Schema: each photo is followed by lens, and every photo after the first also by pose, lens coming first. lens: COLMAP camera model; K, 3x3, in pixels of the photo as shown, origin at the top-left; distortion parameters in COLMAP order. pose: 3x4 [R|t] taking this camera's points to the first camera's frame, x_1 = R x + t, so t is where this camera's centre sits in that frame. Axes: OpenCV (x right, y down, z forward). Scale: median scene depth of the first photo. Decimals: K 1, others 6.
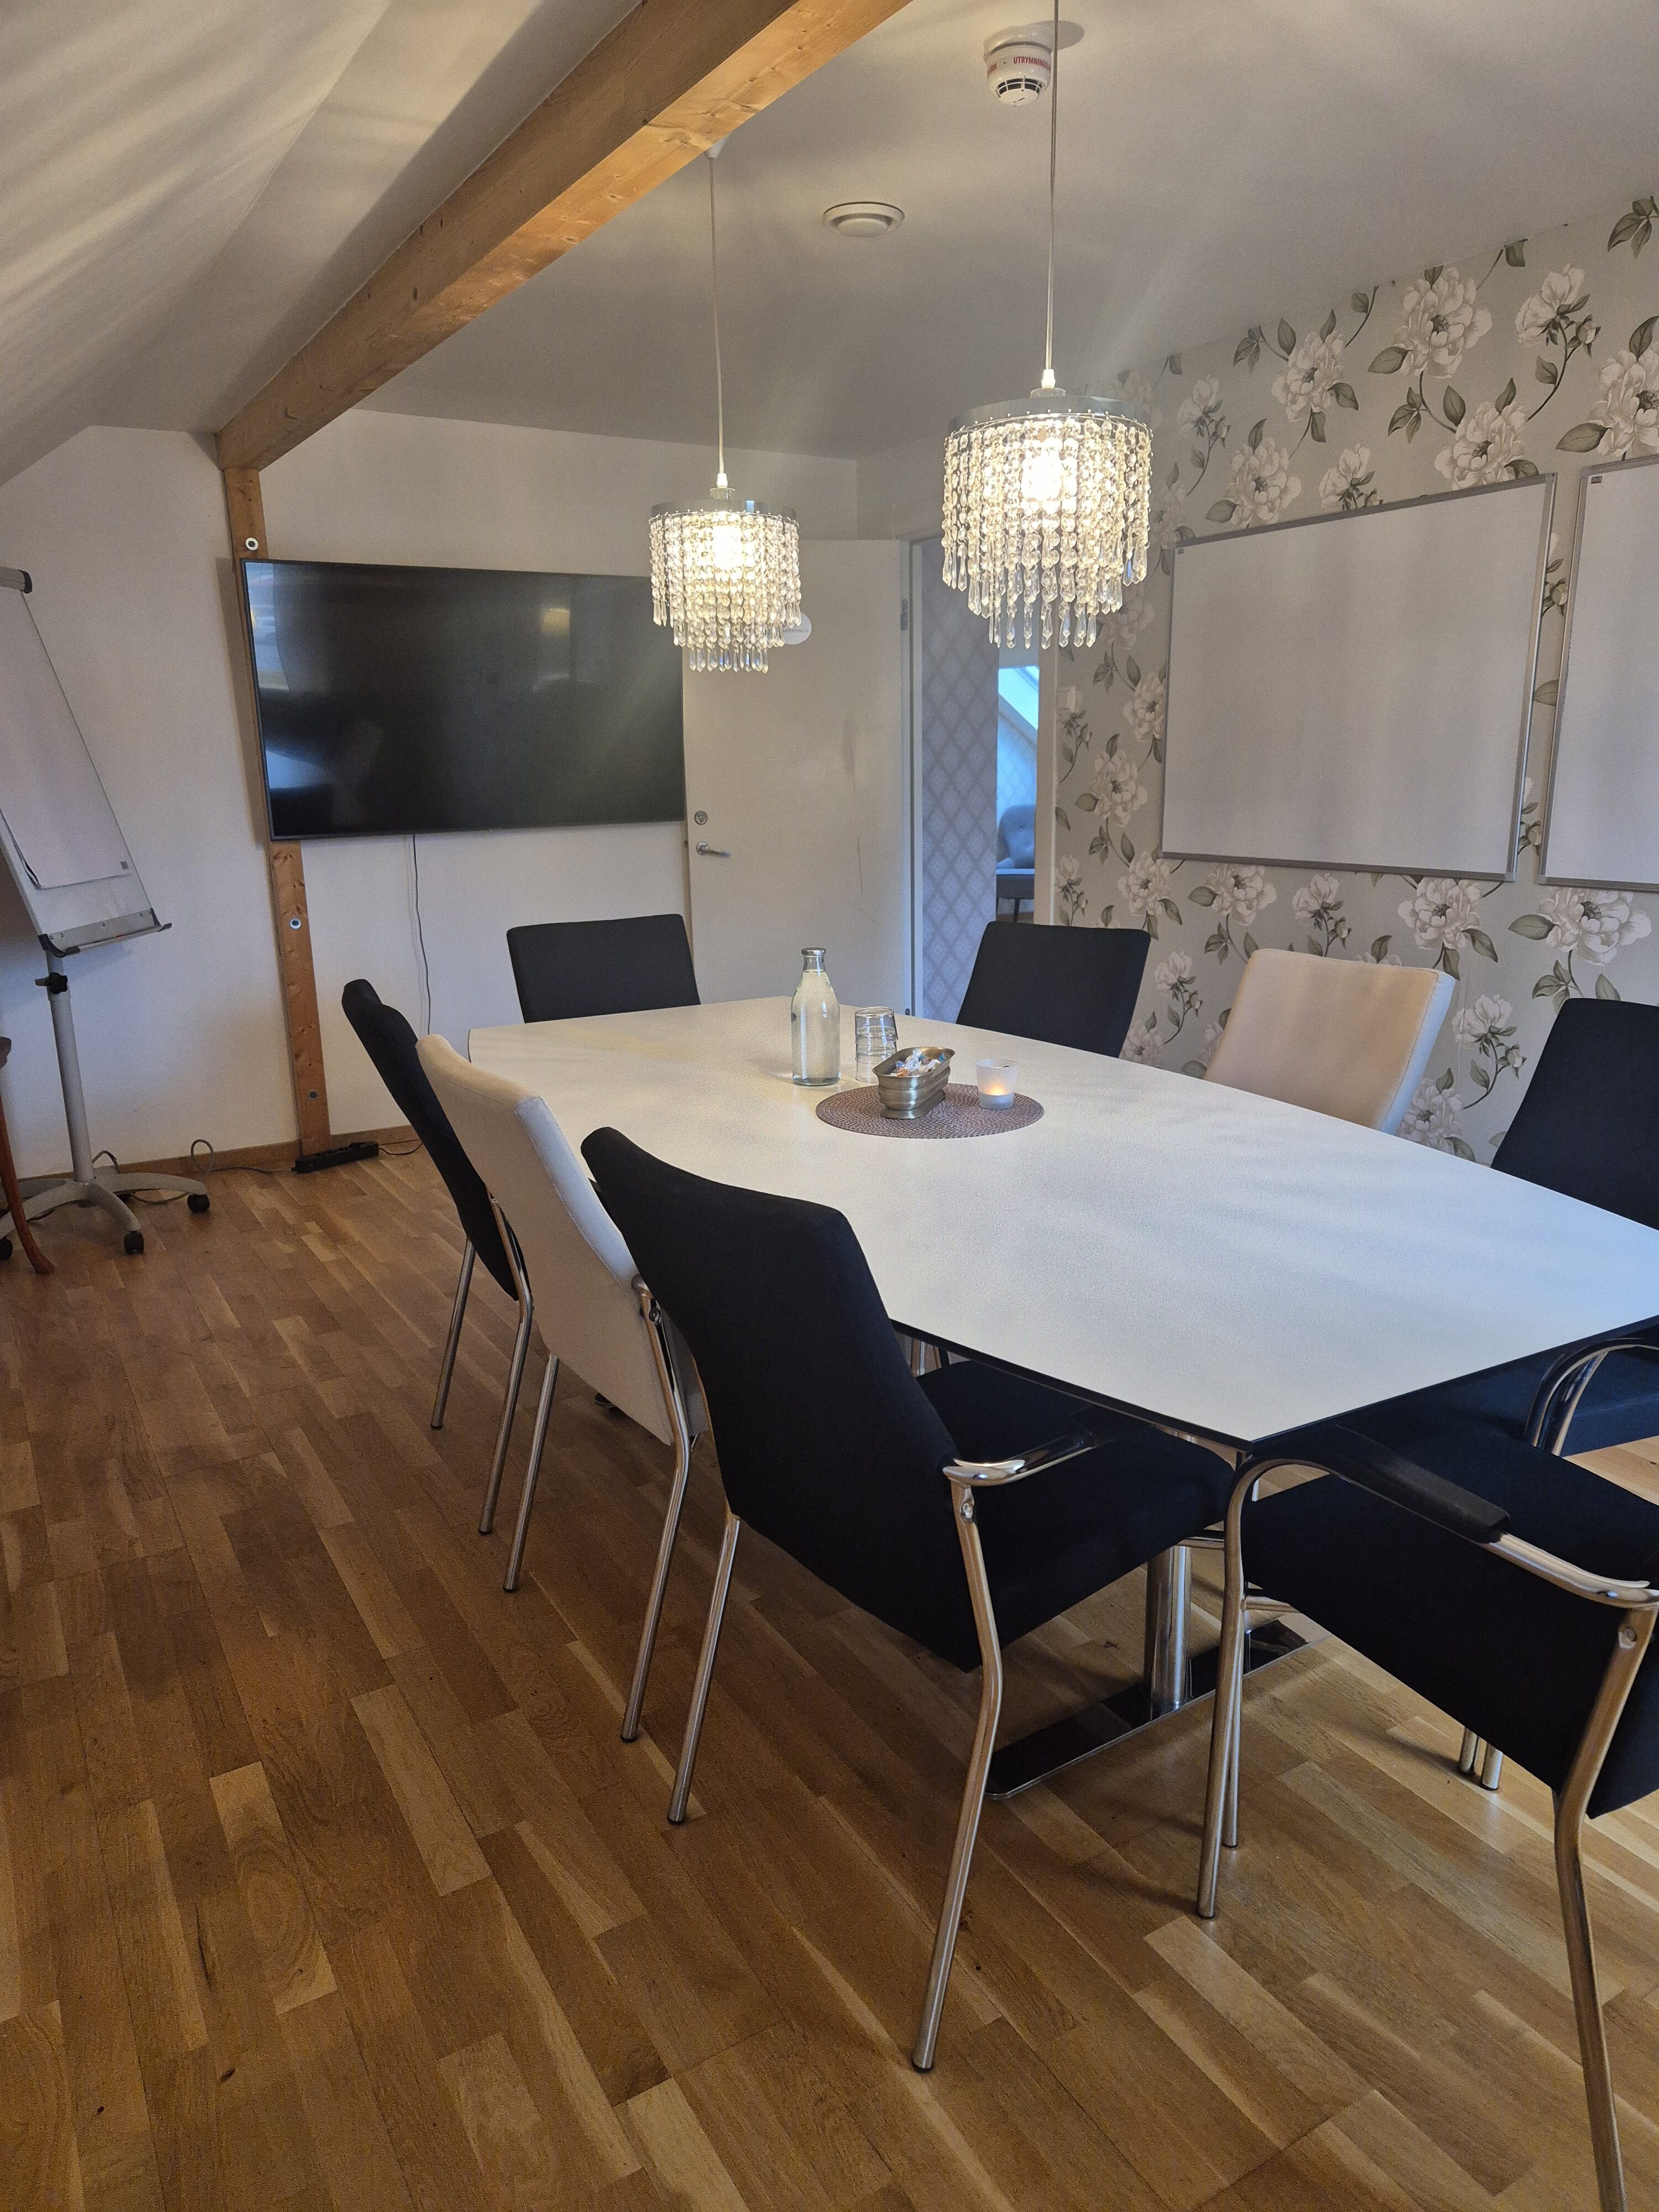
lens RADIAL K [[1473.1, 0, 829.1], [0, 1473.1, 1099.6], [0, 0, 1]] dist [0.070295, -0.050269]
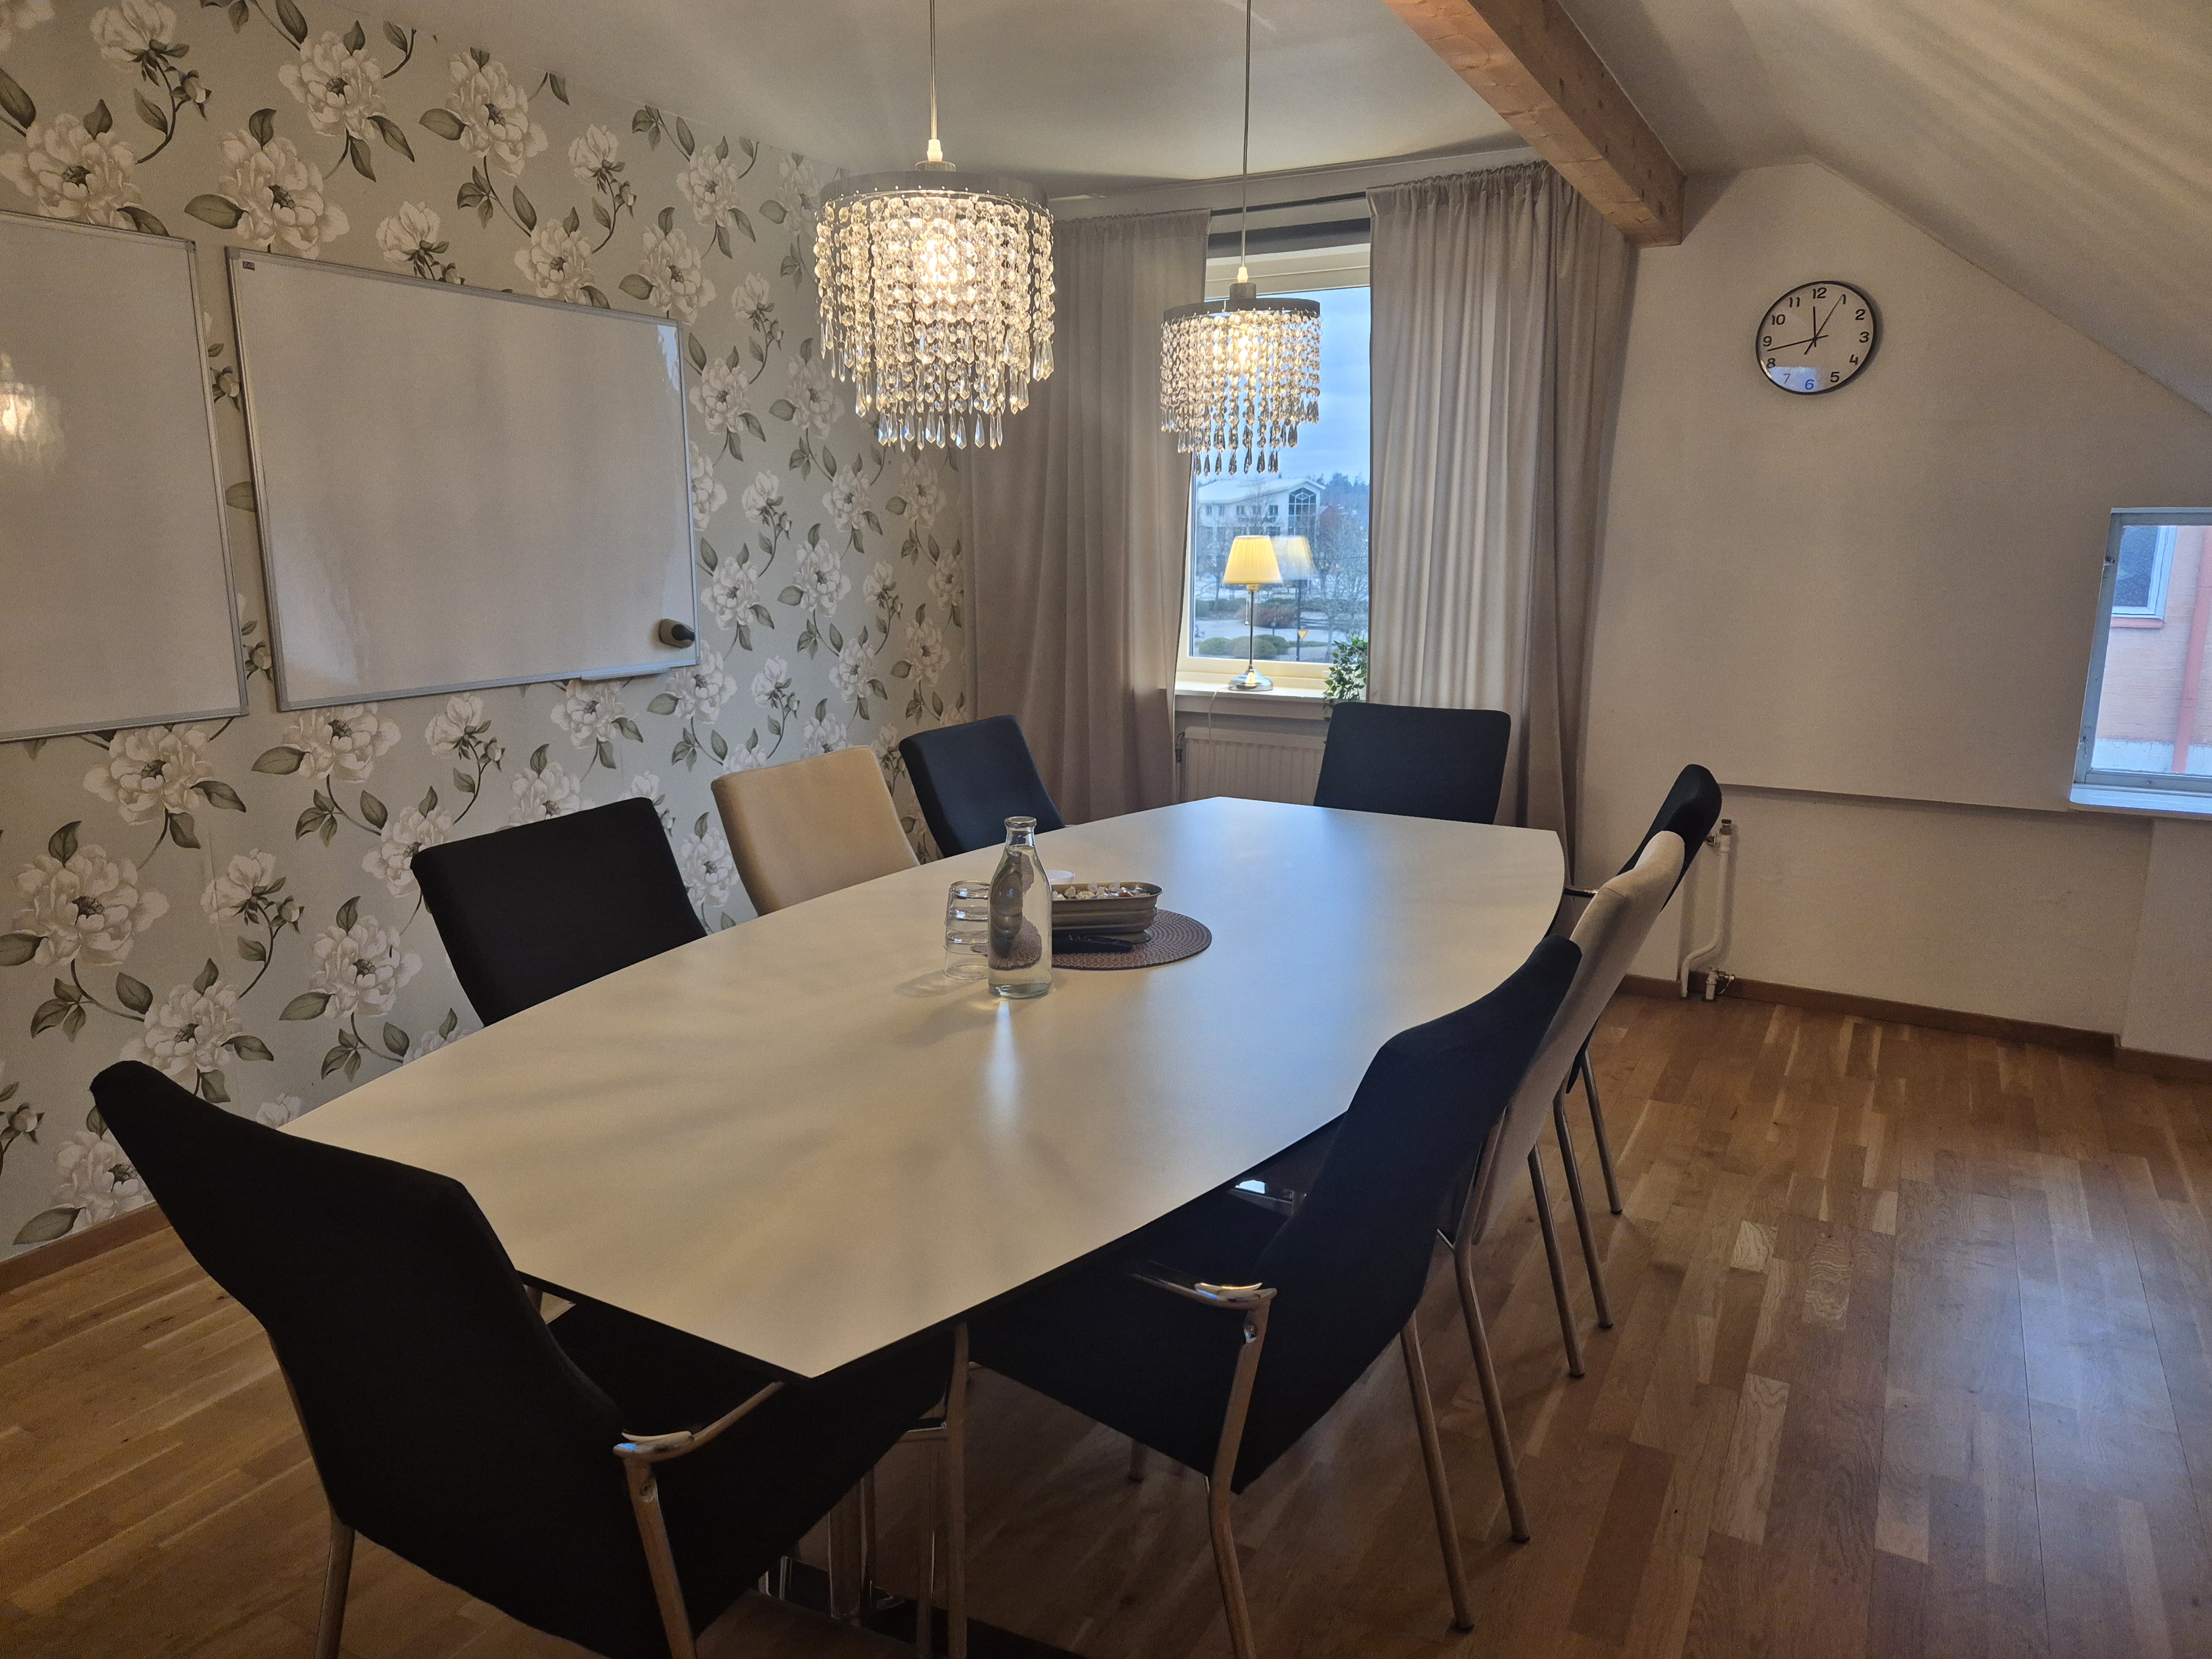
lens RADIAL K [[1473.1, 0, 1108.9], [0, 1473.1, 811.3], [0, 0, 1]] dist [0.070295, -0.050269]
pose [[-0.493915, -0.149558, 0.856552, -0.591138], [0.211892, 0.934696, 0.285386, -0.255038], [-0.843297, 0.322453, -0.429970, 1.074265]]
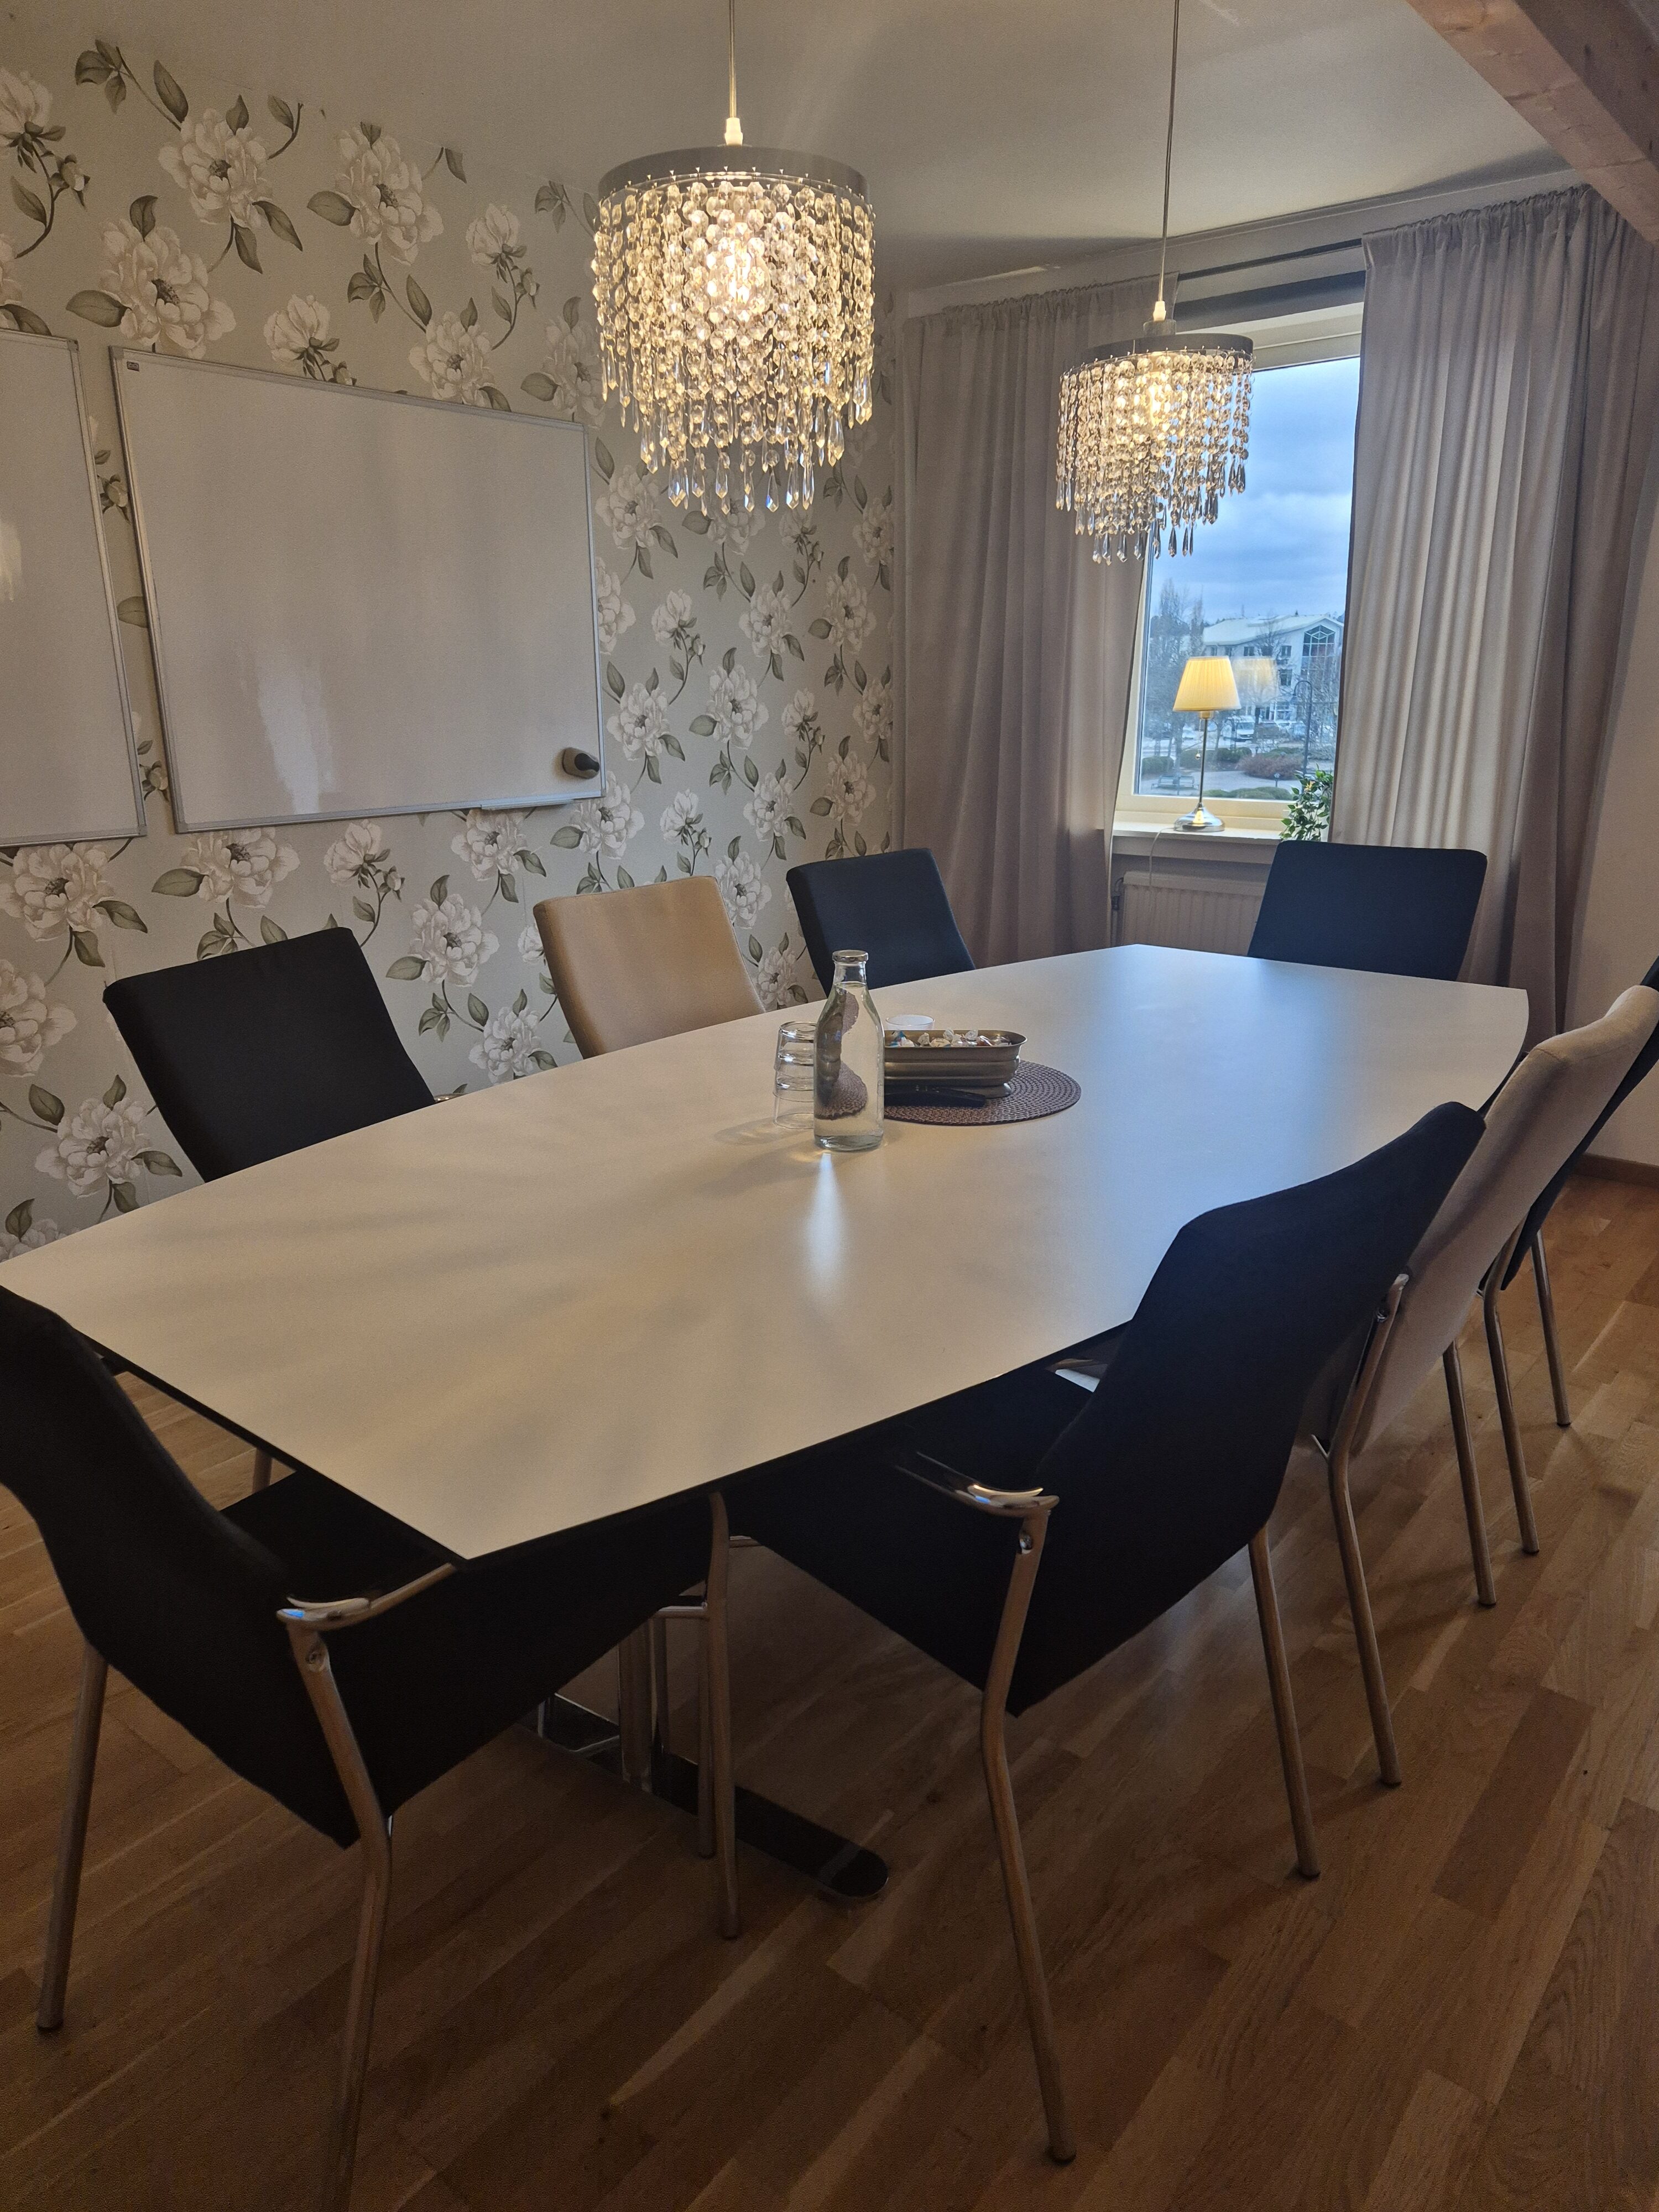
lens RADIAL K [[1473.1, 0, 831.4], [0, 1473.1, 1109.3], [0, 0, 1]] dist [0.070295, -0.050269]
pose [[-0.334834, -0.247939, 0.909072, -0.564256], [0.233523, 0.912830, 0.334976, -0.223451], [-0.912882, 0.324451, -0.247747, 1.016039]]
